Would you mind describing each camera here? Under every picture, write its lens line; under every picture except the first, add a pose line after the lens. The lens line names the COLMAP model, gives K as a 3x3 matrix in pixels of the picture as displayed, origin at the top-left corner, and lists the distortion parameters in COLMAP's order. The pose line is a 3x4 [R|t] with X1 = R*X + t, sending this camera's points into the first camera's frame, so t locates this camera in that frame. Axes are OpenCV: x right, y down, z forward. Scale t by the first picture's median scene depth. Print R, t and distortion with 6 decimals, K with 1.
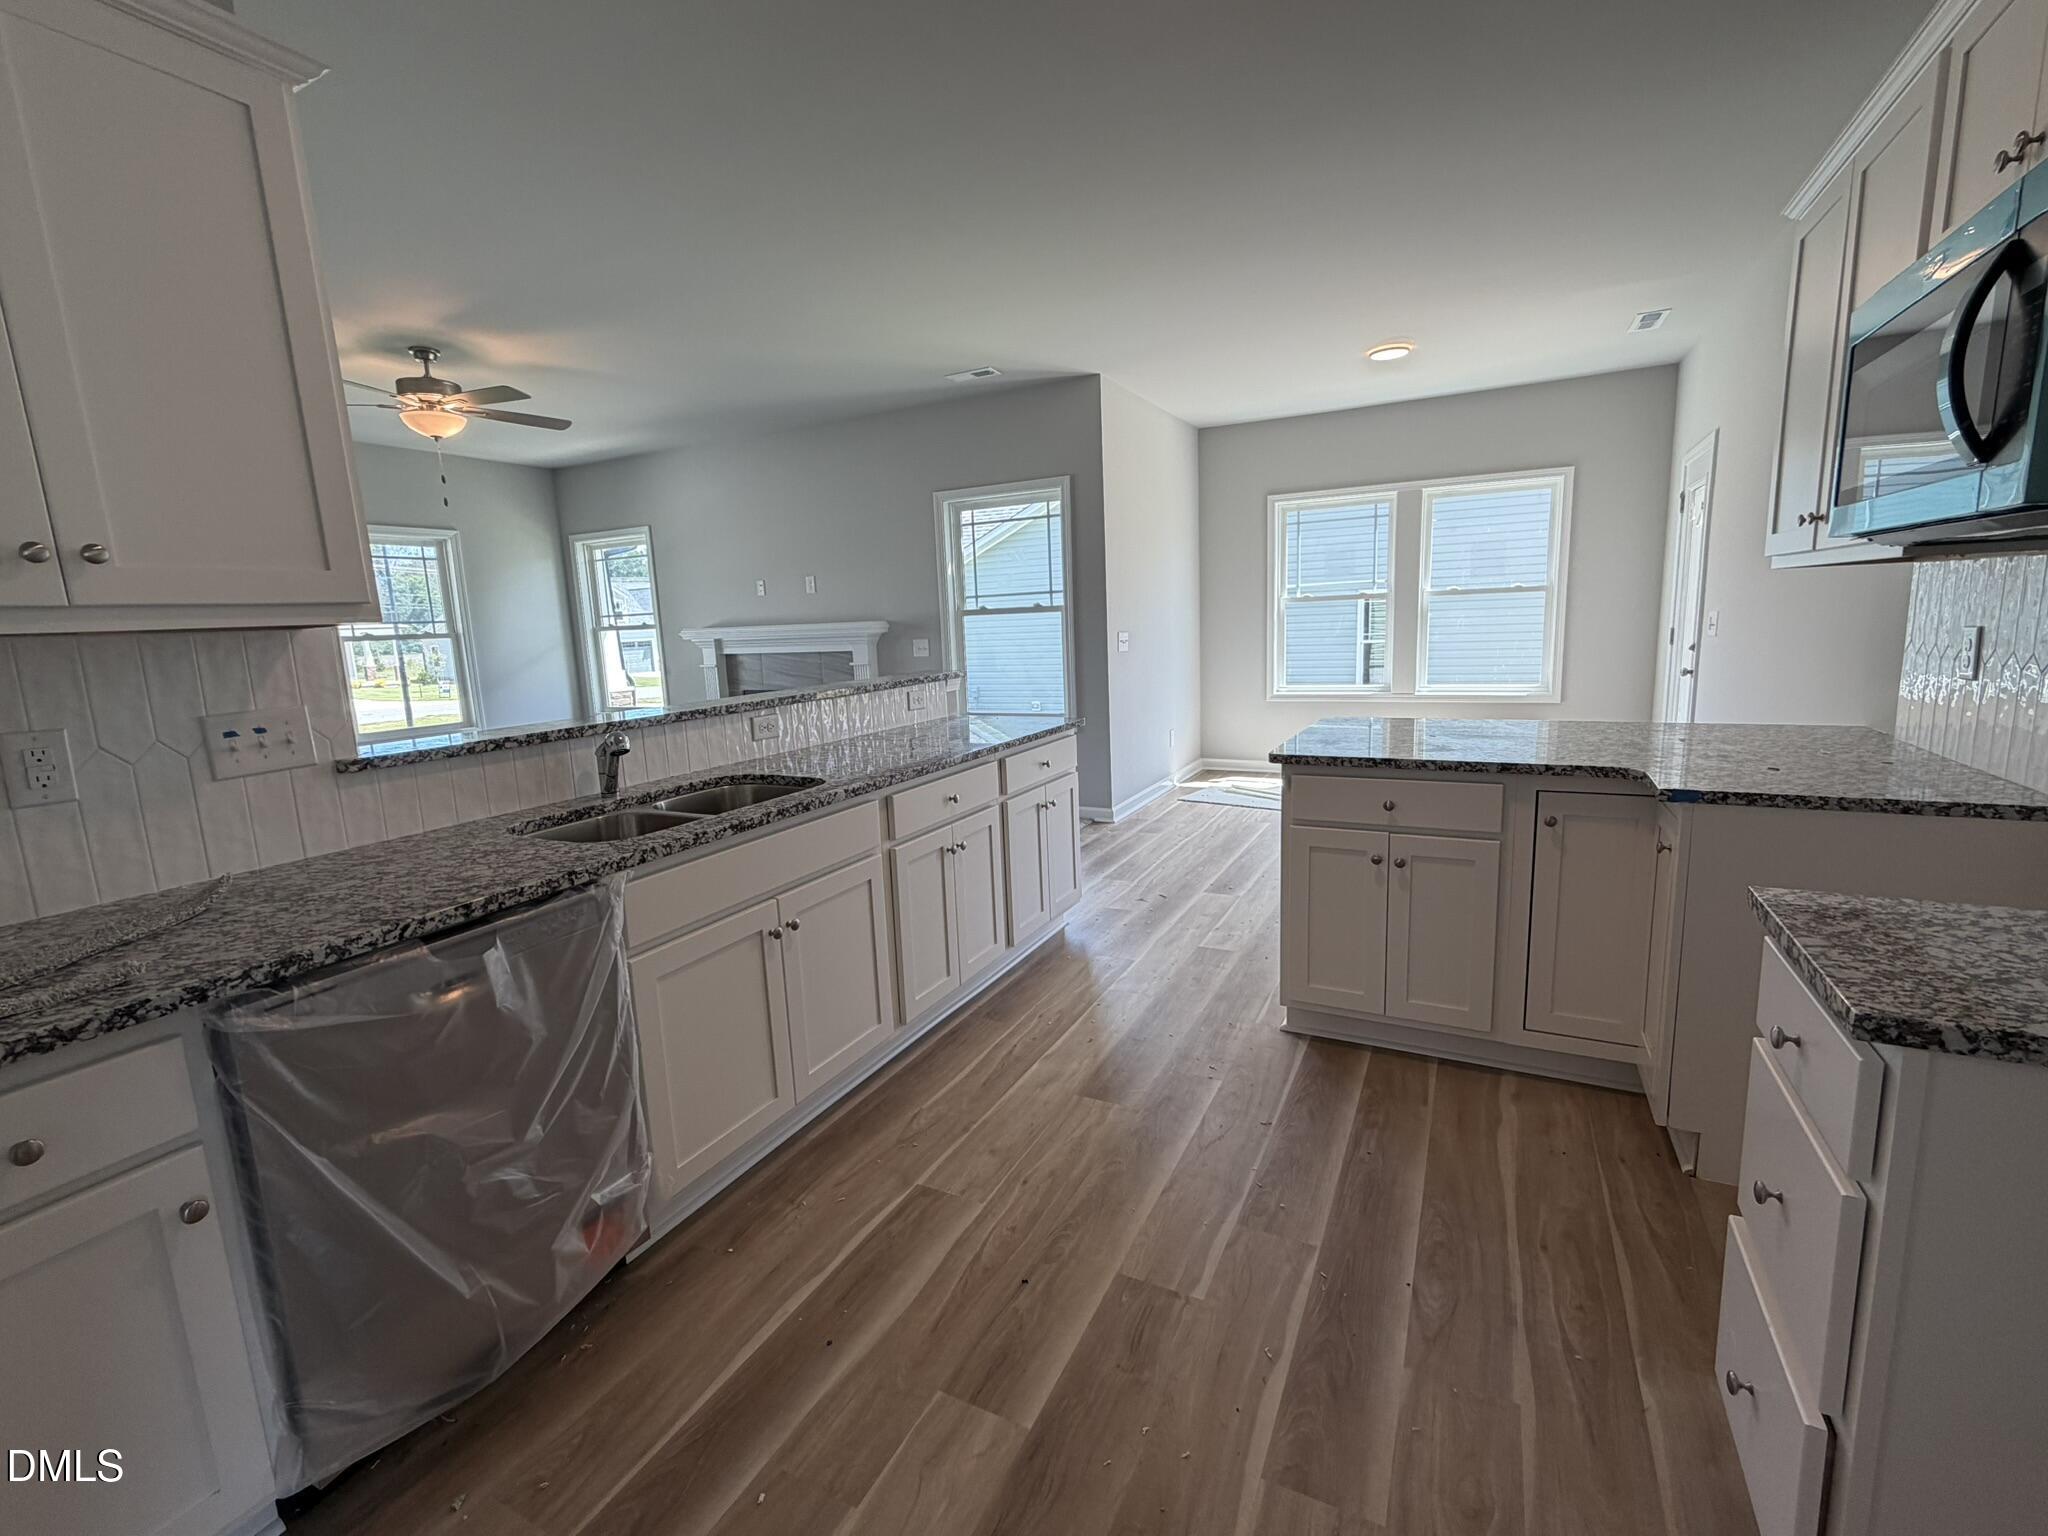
lens RADIAL K [[894.0, 0, 1017.3], [0, 894.0, 766.8], [0, 0, 1]] dist [0.004149, 0.000108]
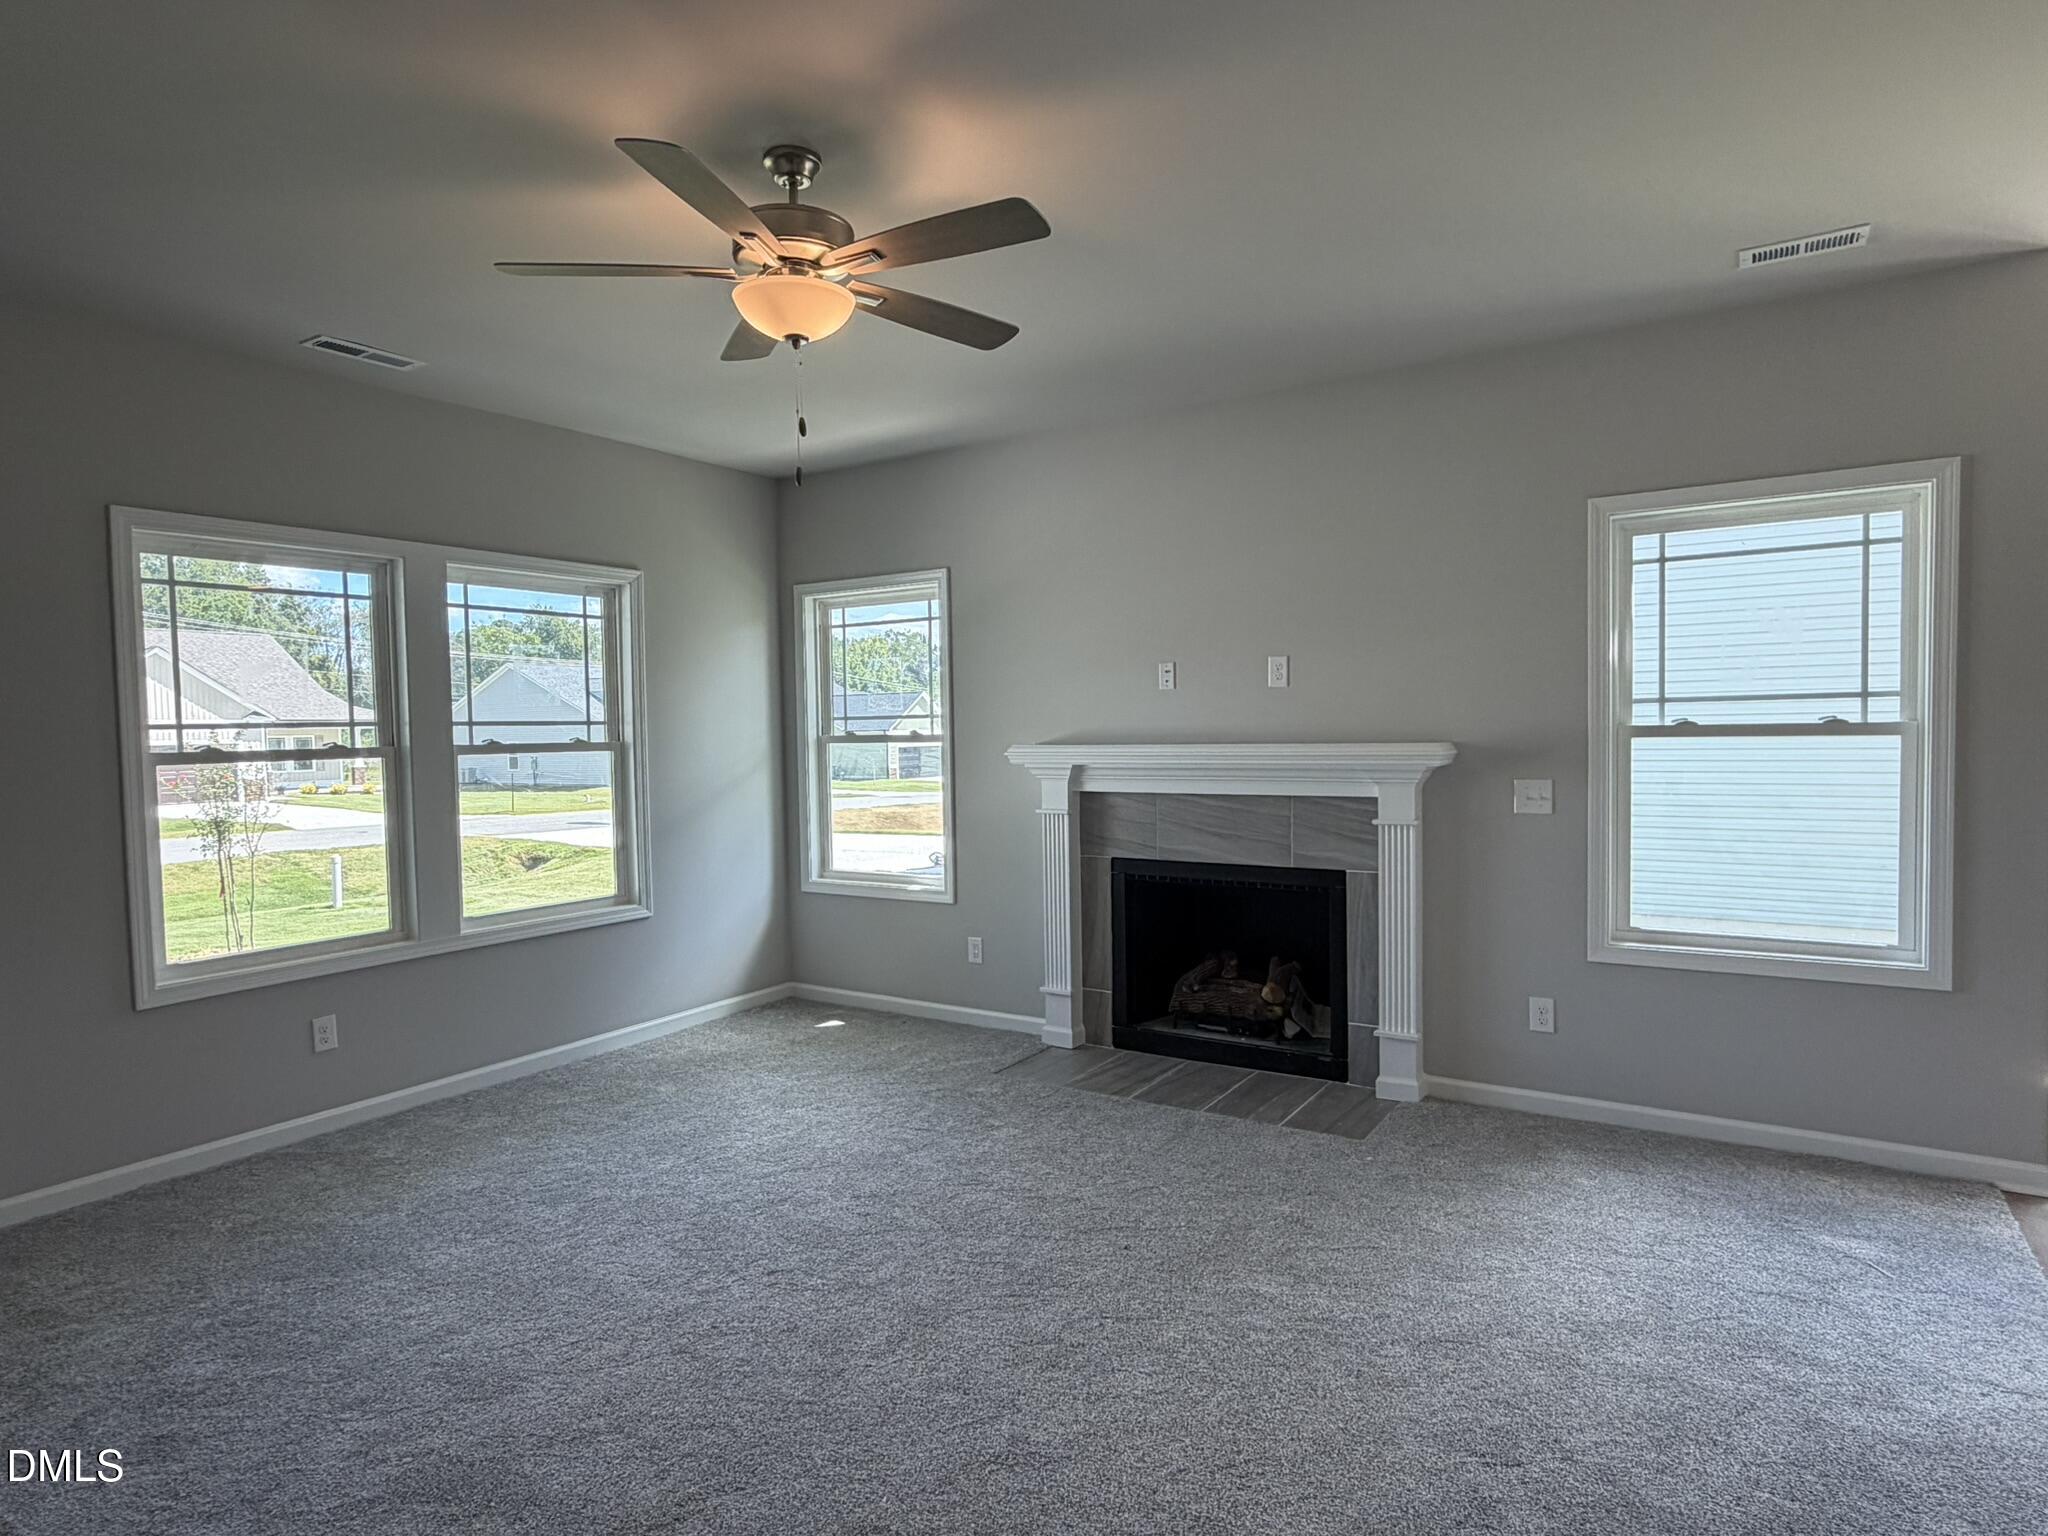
lens RADIAL K [[1146.2, 0, 1022.8], [0, 1146.2, 776.2], [0, 0, 1]] dist [0.006154, -0.000733]
pose [[0.995587, 0.027536, -0.089708, -0.359323], [-0.037956, 0.992452, -0.116610, -0.060359], [0.085820, 0.119500, 0.989118, 0.344242]]
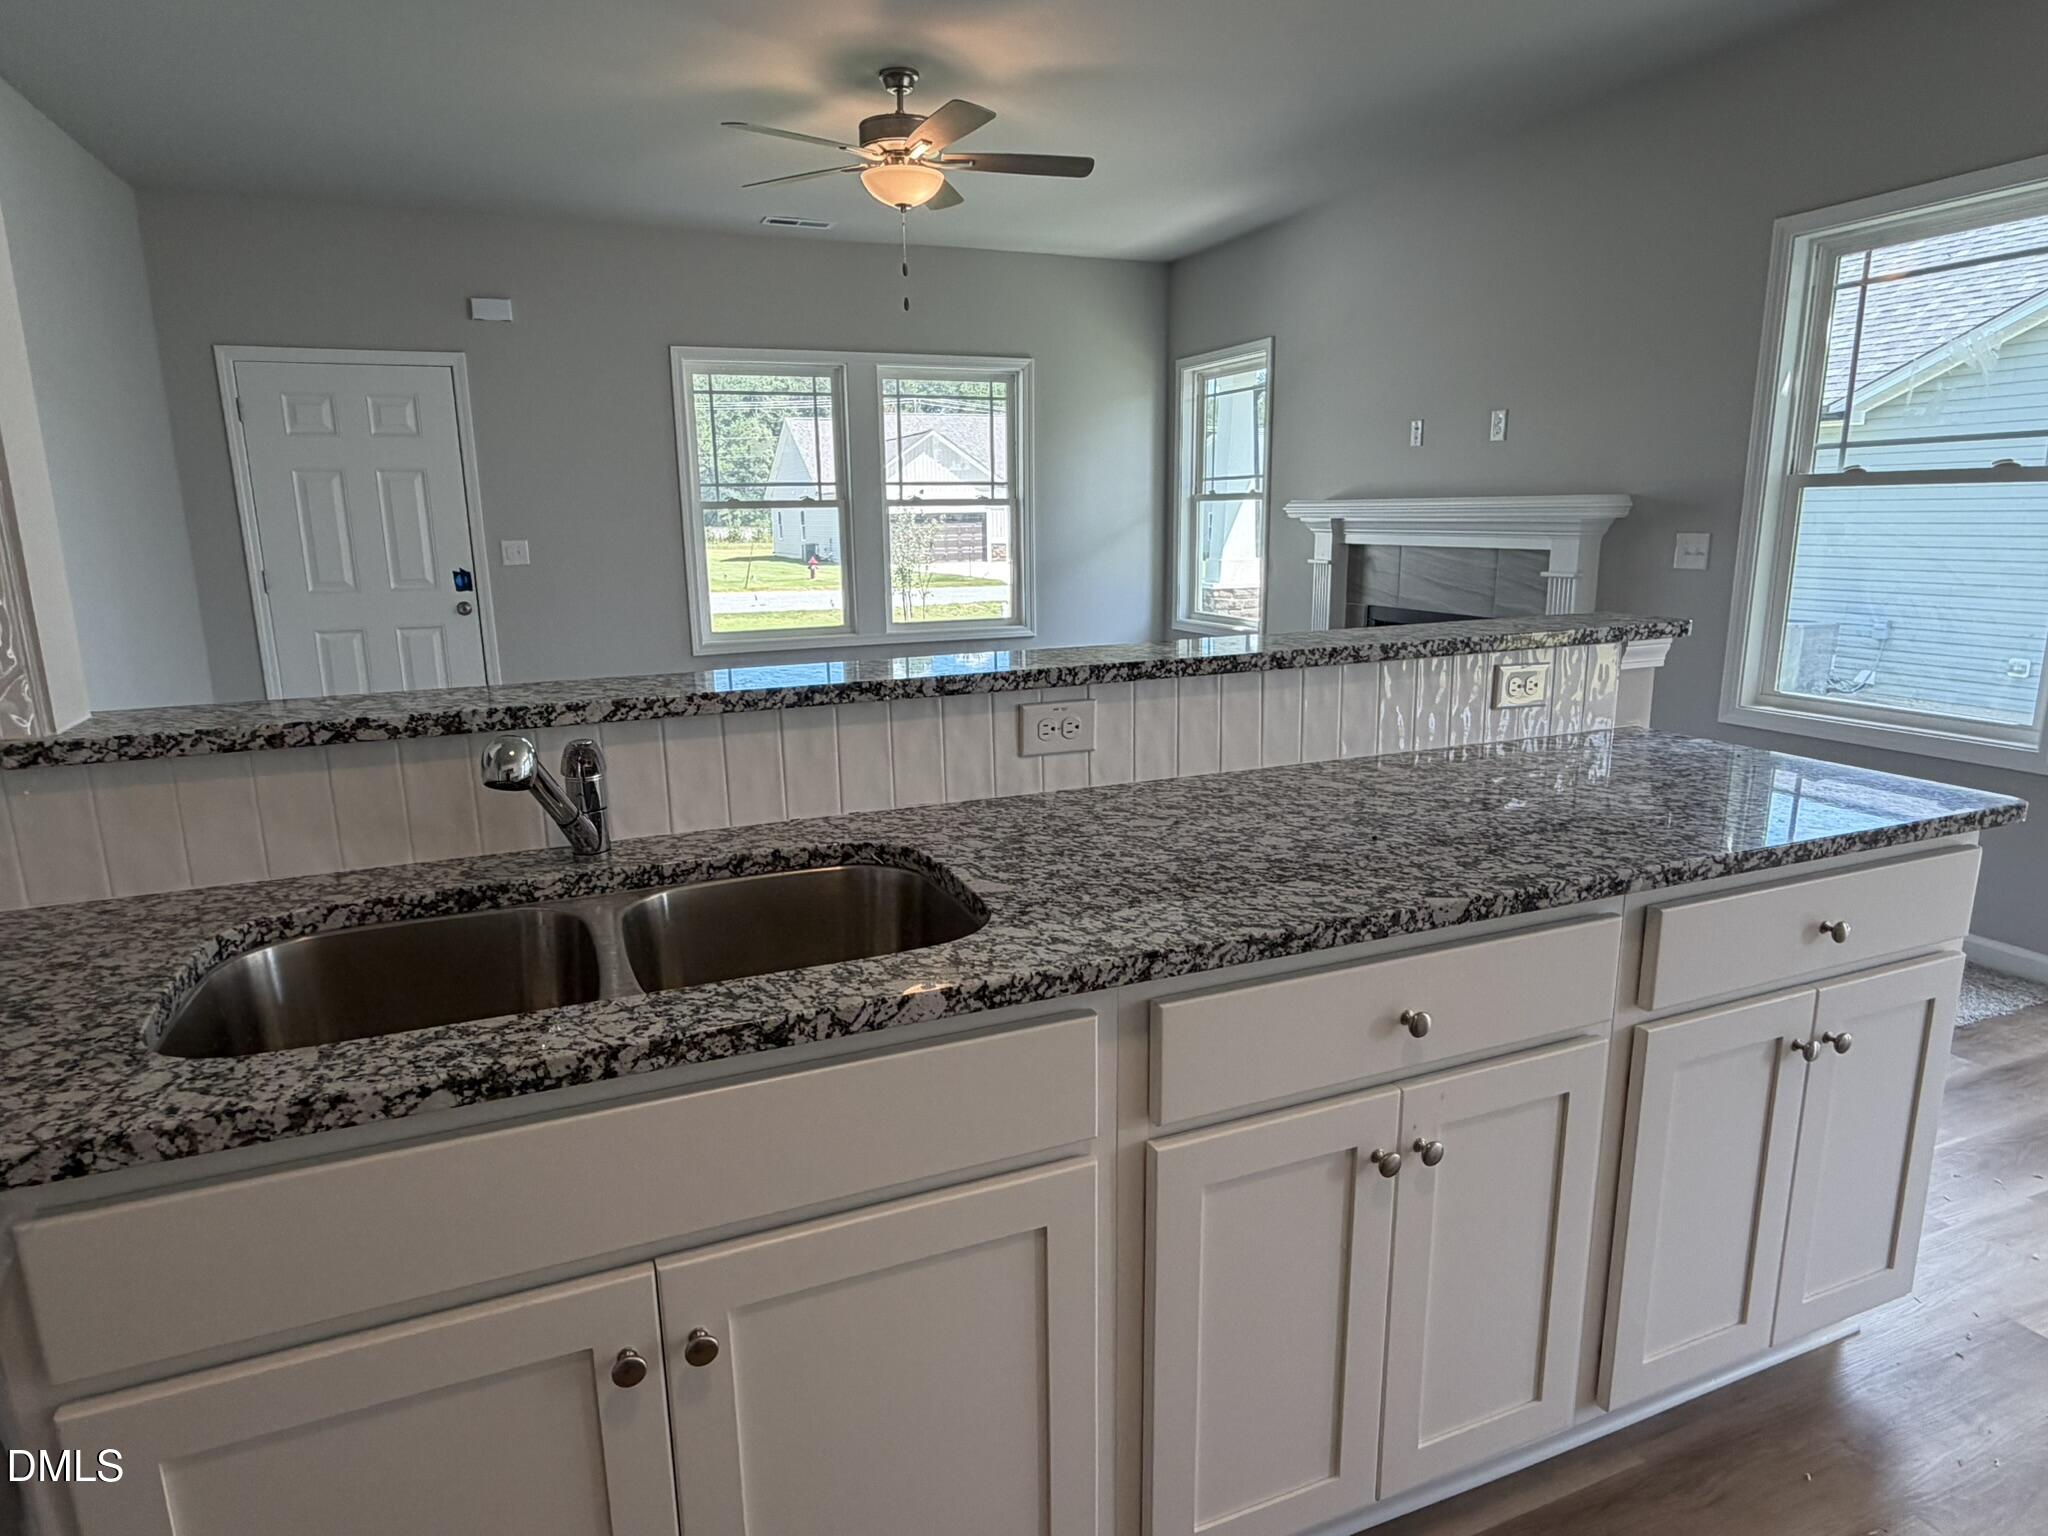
lens RADIAL K [[1200.9, 0, 1020.2], [0, 1200.9, 765.0], [0, 0, 1]] dist [0.007911, -0.002114]
pose [[0.770007, 0.161380, -0.617289, 0.038619], [-0.122094, 0.986874, 0.105701, -0.043537], [0.626244, -0.006023, 0.779604, 0.260829]]
